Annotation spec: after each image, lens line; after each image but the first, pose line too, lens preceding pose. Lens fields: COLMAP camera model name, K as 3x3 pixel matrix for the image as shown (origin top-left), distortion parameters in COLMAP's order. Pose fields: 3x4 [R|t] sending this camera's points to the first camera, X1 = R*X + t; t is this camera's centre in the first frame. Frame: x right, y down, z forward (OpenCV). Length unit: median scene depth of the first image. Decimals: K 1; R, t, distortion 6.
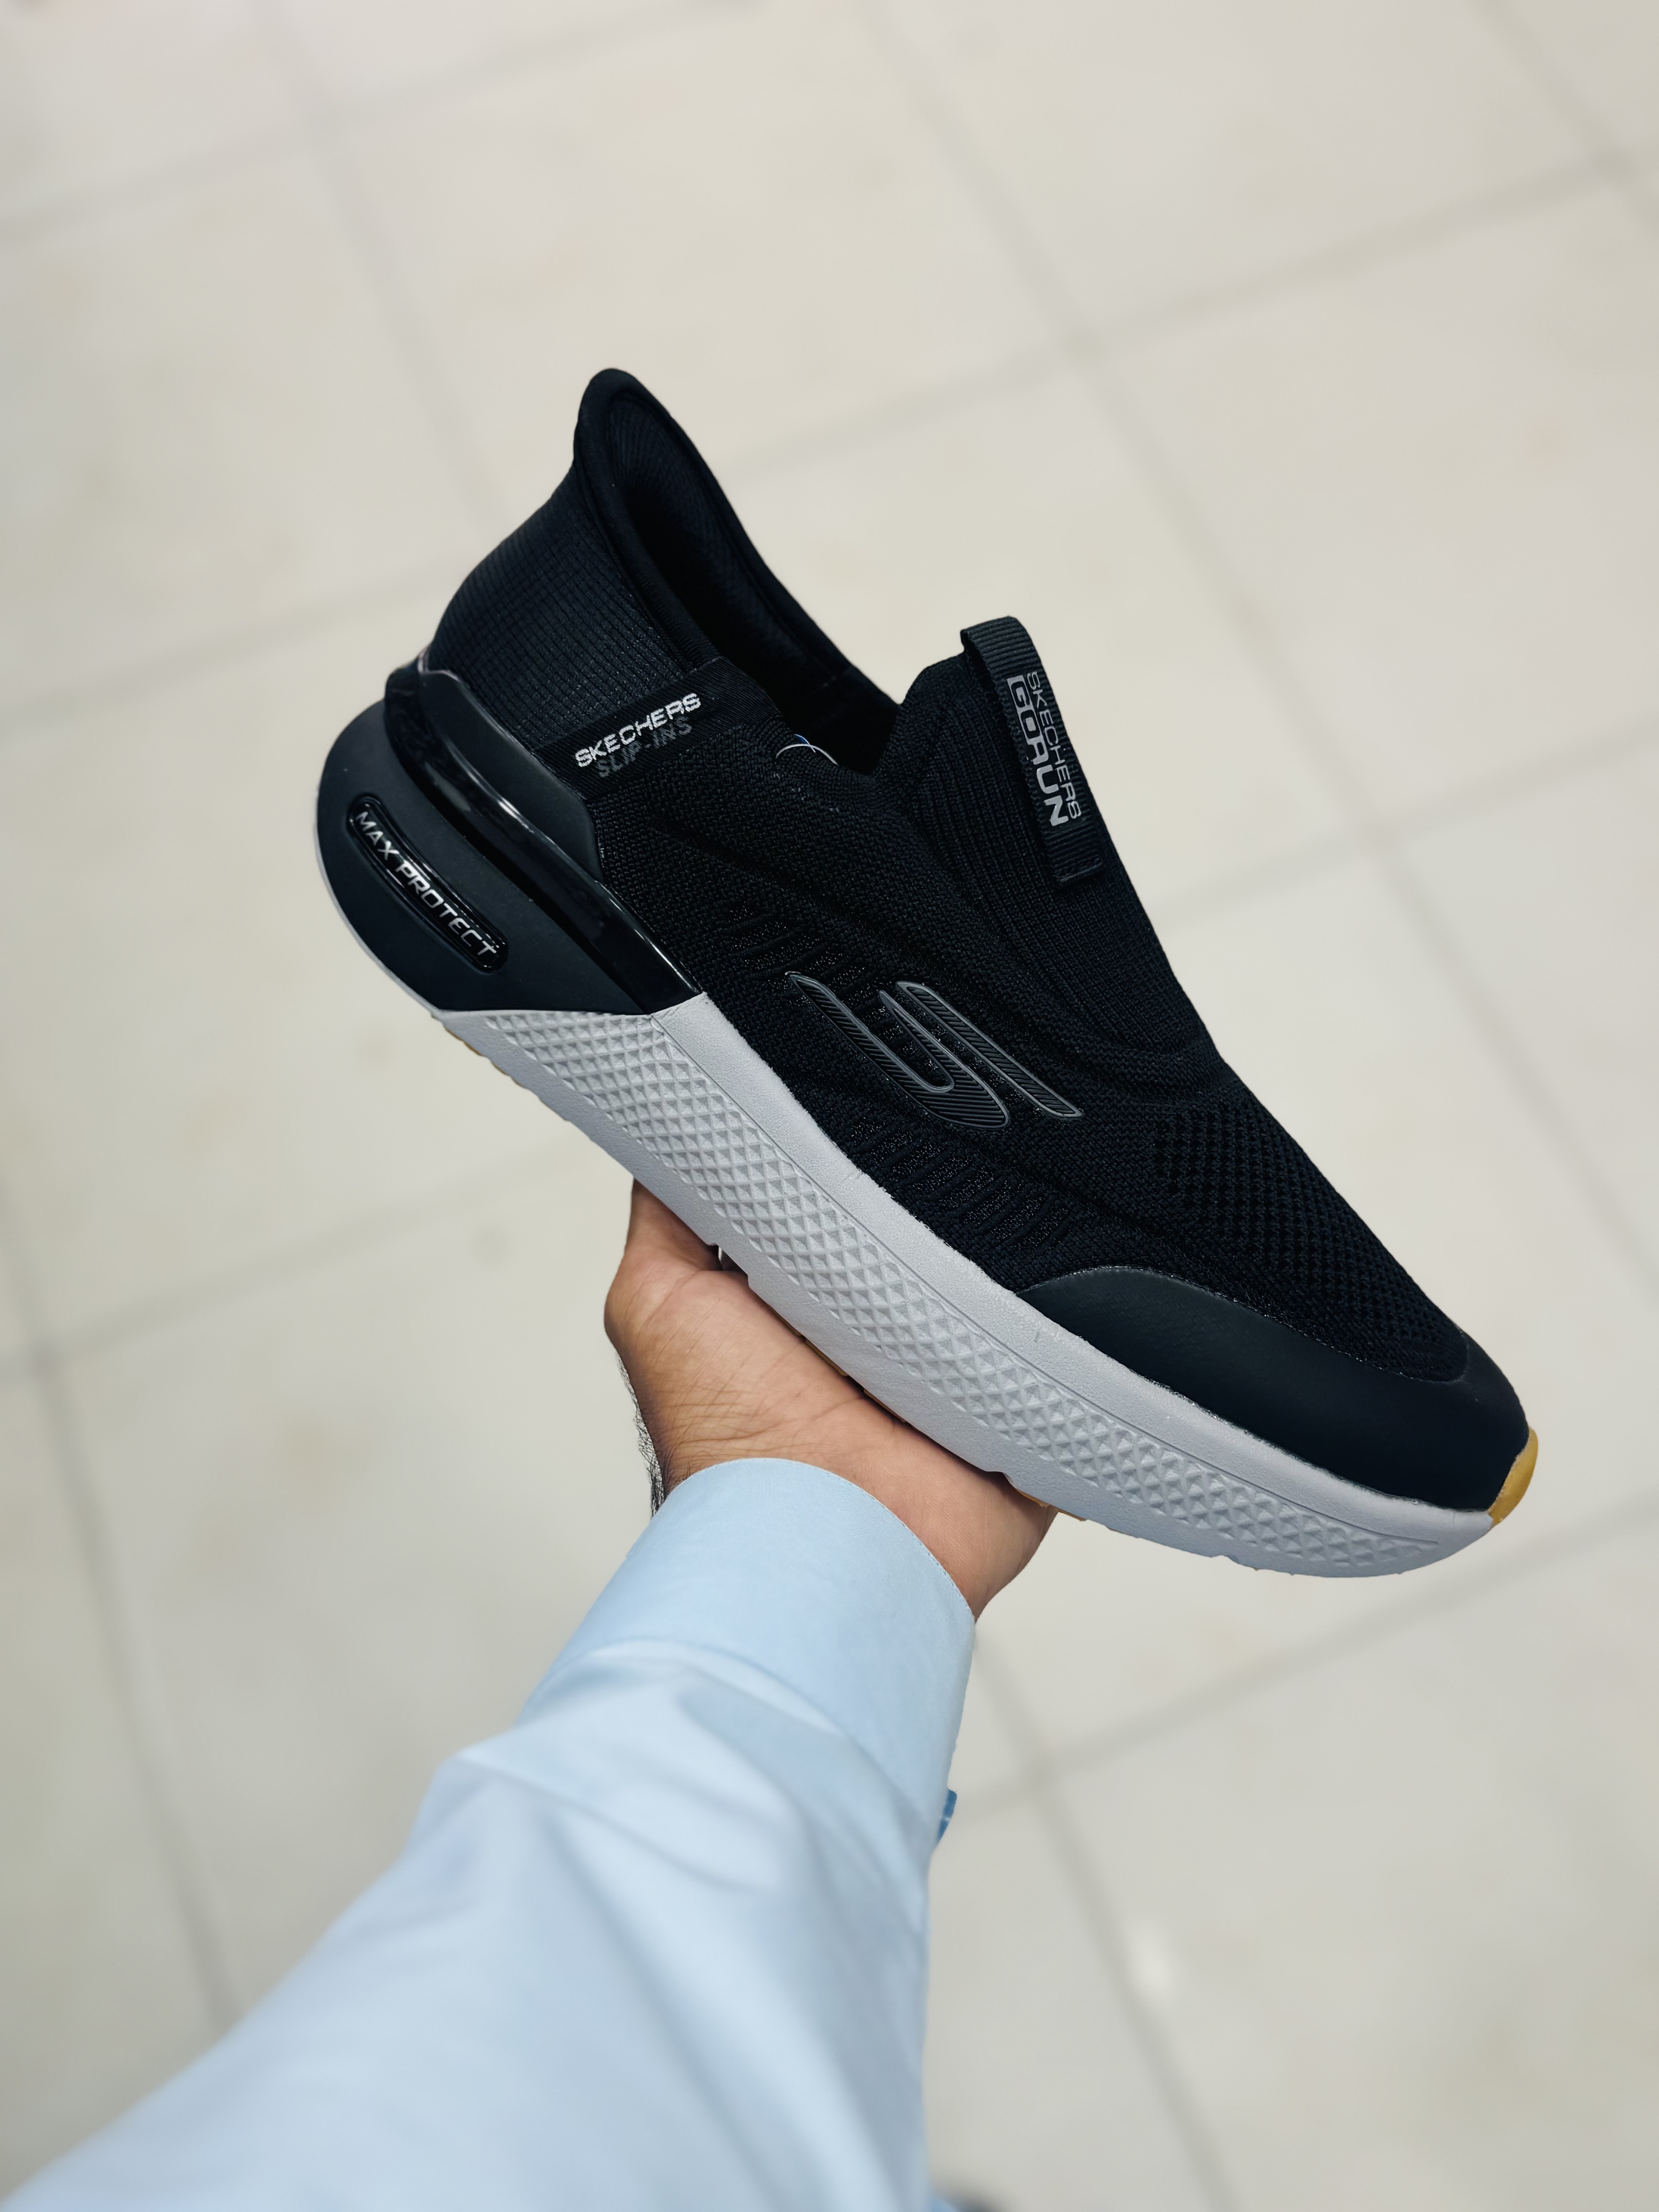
lens RADIAL K [[2079.0, 0, 843.9], [0, 2079.0, 1099.4], [0, 0, 1]] dist [0.159164, 0.002964]
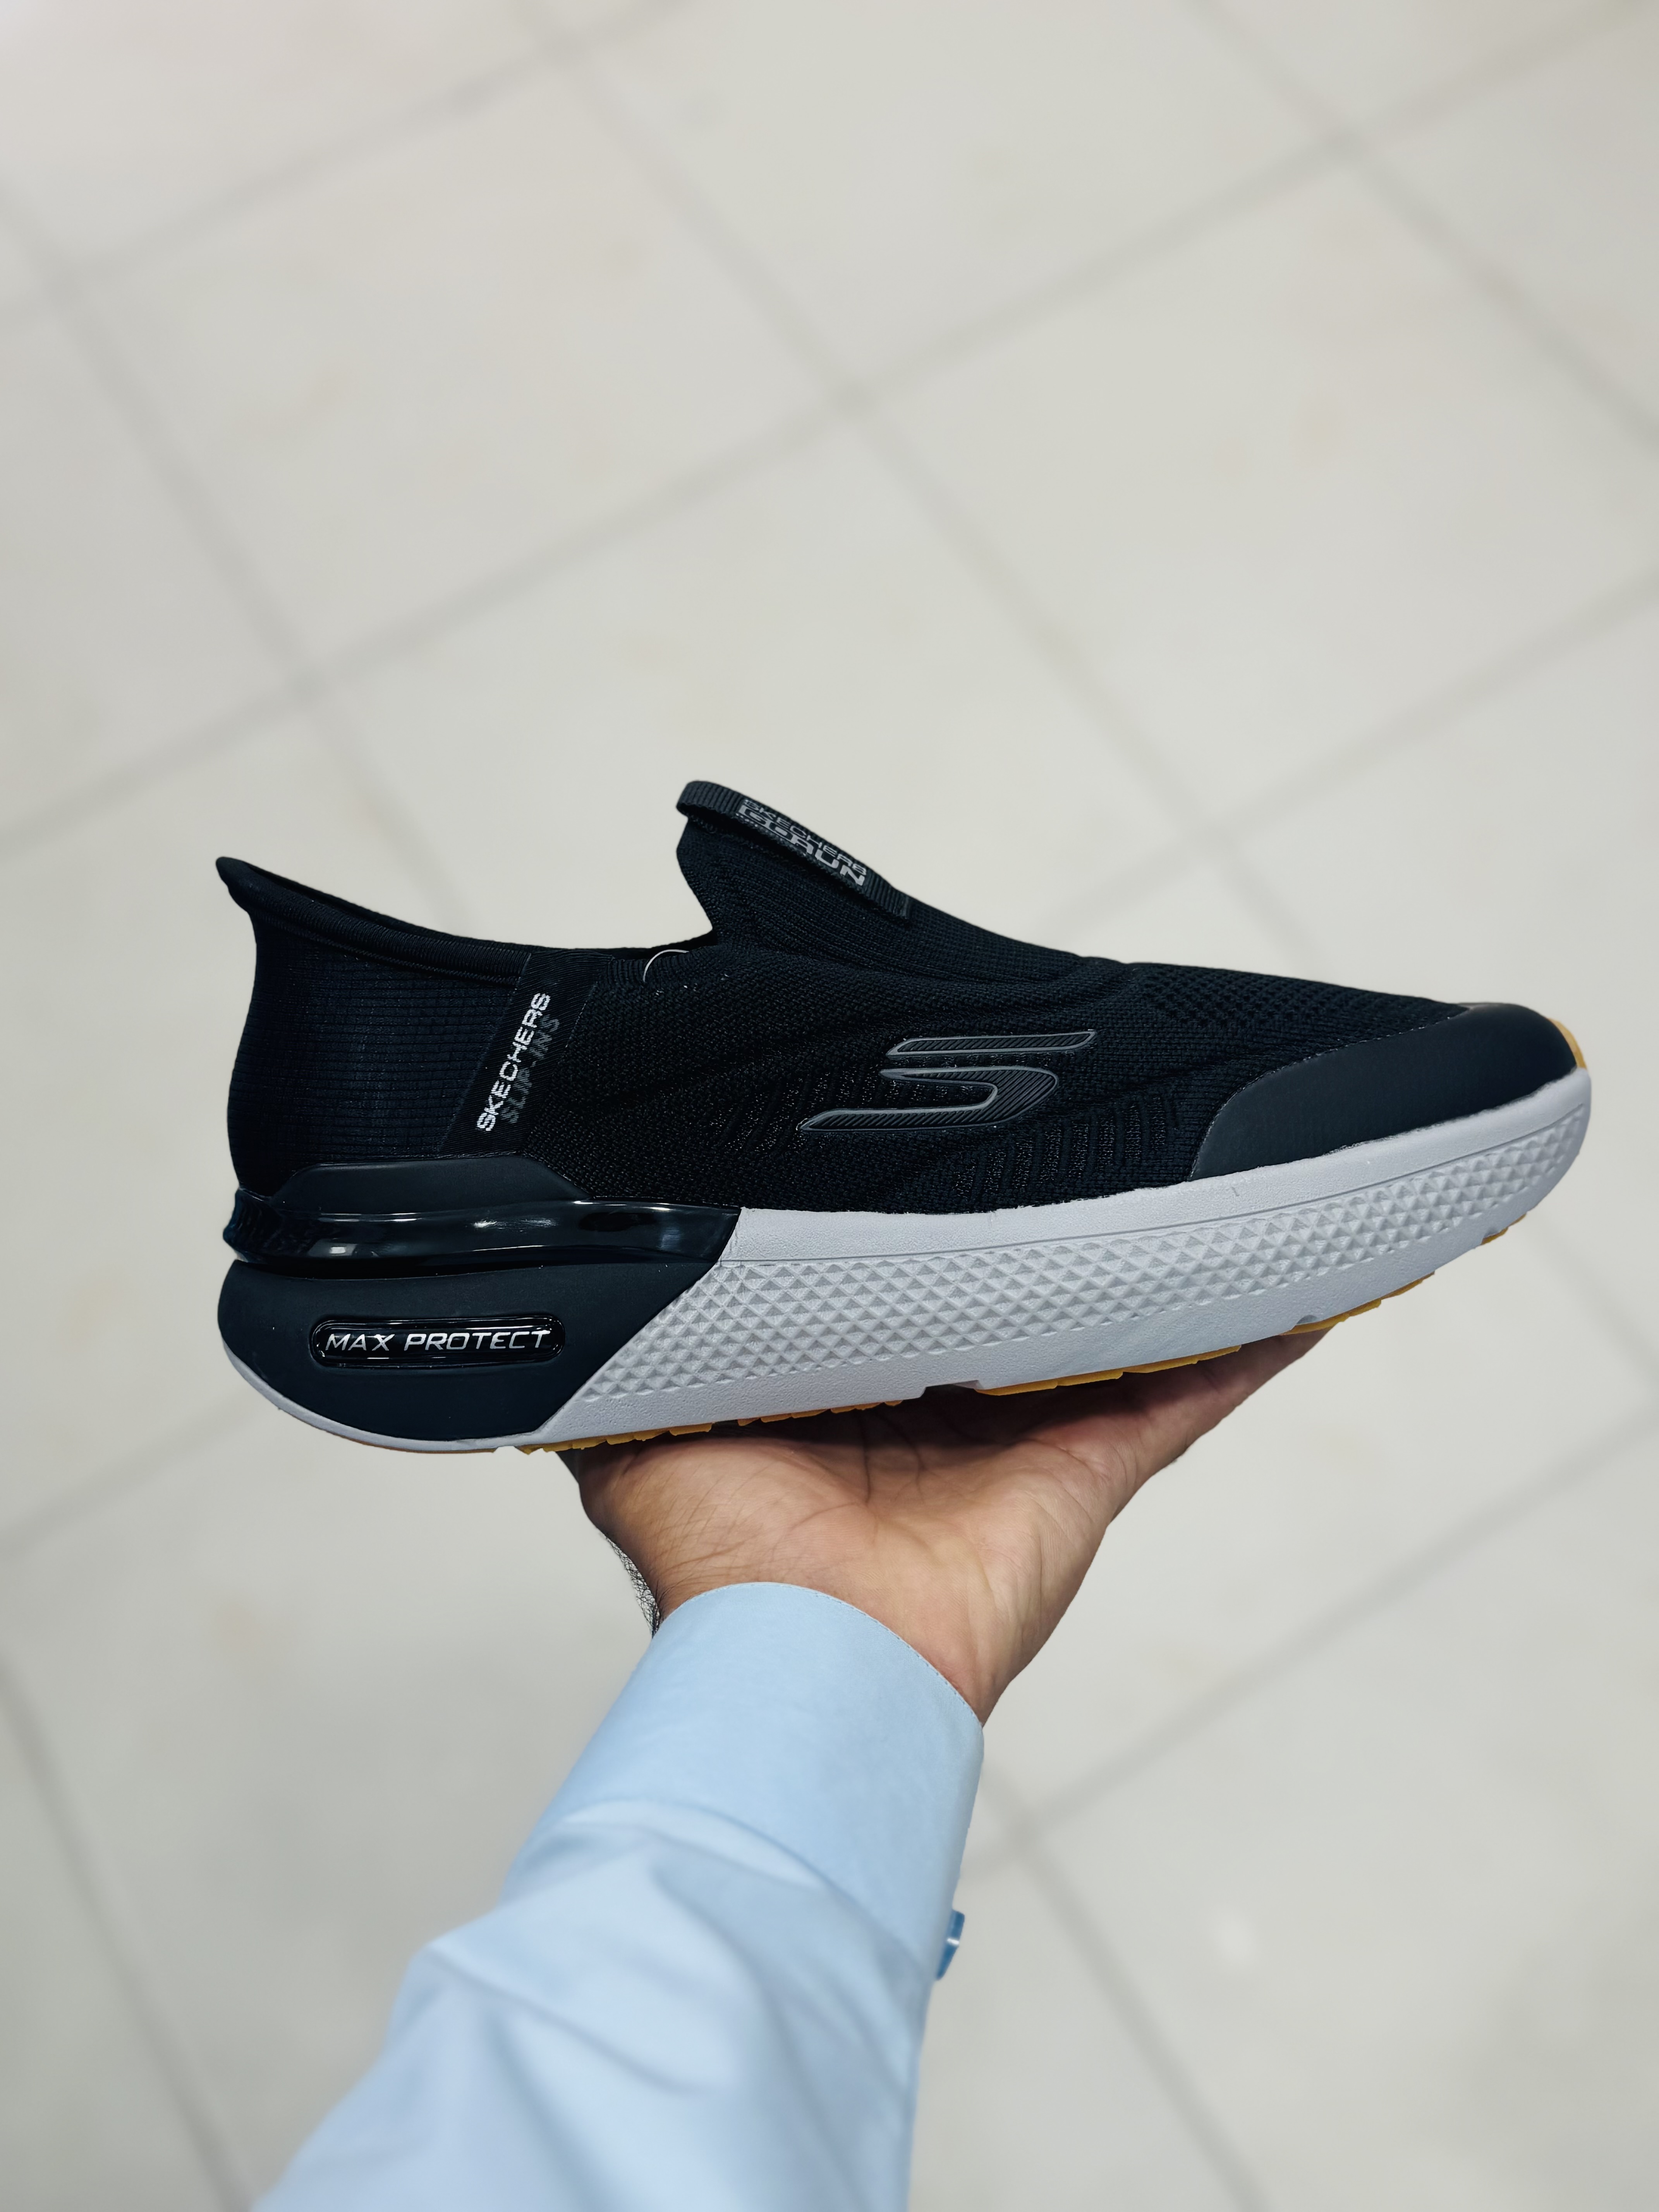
lens RADIAL K [[2079.0, 0, 843.9], [0, 2079.0, 1099.4], [0, 0, 1]] dist [0.159164, 0.002964]
pose [[0.679482, -0.626809, 0.381332, -0.391933], [0.704195, 0.703049, -0.099152, 0.045886], [-0.205946, 0.335904, 0.919105, 0.066176]]
